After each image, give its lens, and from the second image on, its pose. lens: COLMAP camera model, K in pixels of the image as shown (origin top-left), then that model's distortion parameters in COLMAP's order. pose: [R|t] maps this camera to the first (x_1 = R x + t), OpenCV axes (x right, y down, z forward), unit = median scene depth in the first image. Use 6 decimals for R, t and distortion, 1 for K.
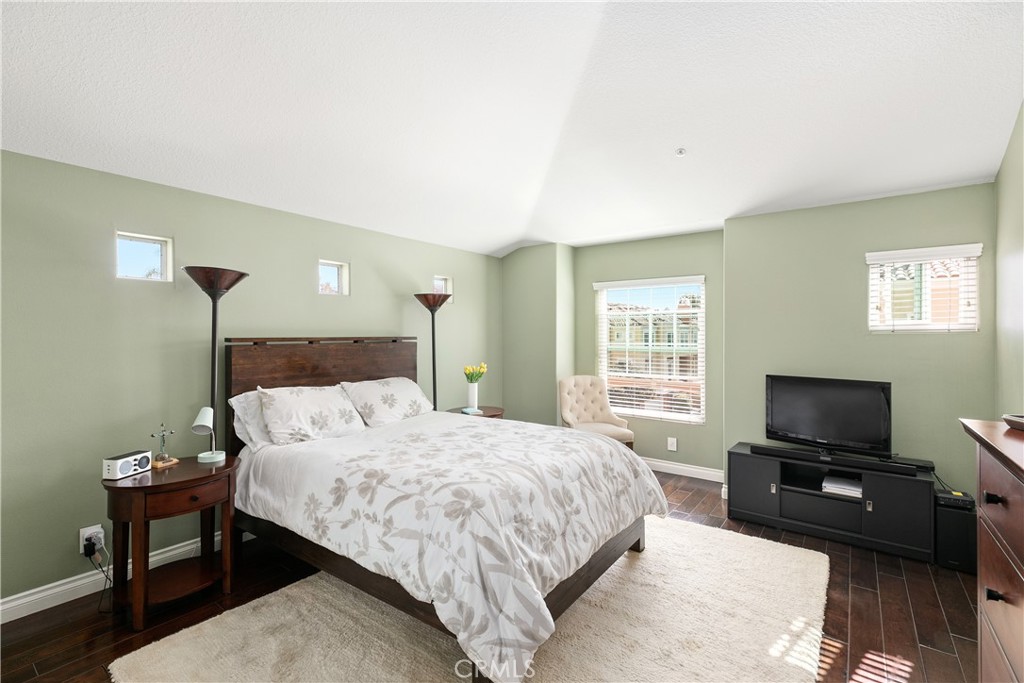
lens RADIAL K [[454.0, 0, 514.5], [0, 454.0, 338.5], [0, 0, 1]] dist [0.015647, -0.000369]
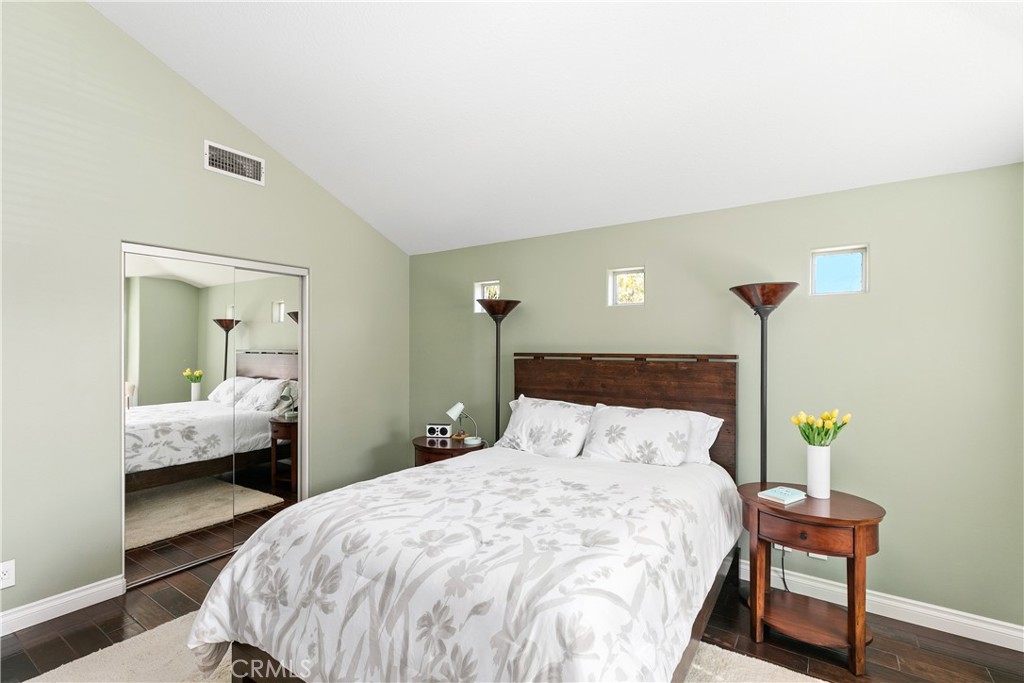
lens RADIAL K [[470.9, 0, 509.6], [0, 470.9, 350.5], [0, 0, 1]] dist [-0.001850, -0.000166]
pose [[0.041413, 0.002482, -0.999139, 0.673590], [-0.014155, 0.999898, 0.001897, -0.009573], [0.999042, 0.014064, 0.041444, 0.978979]]
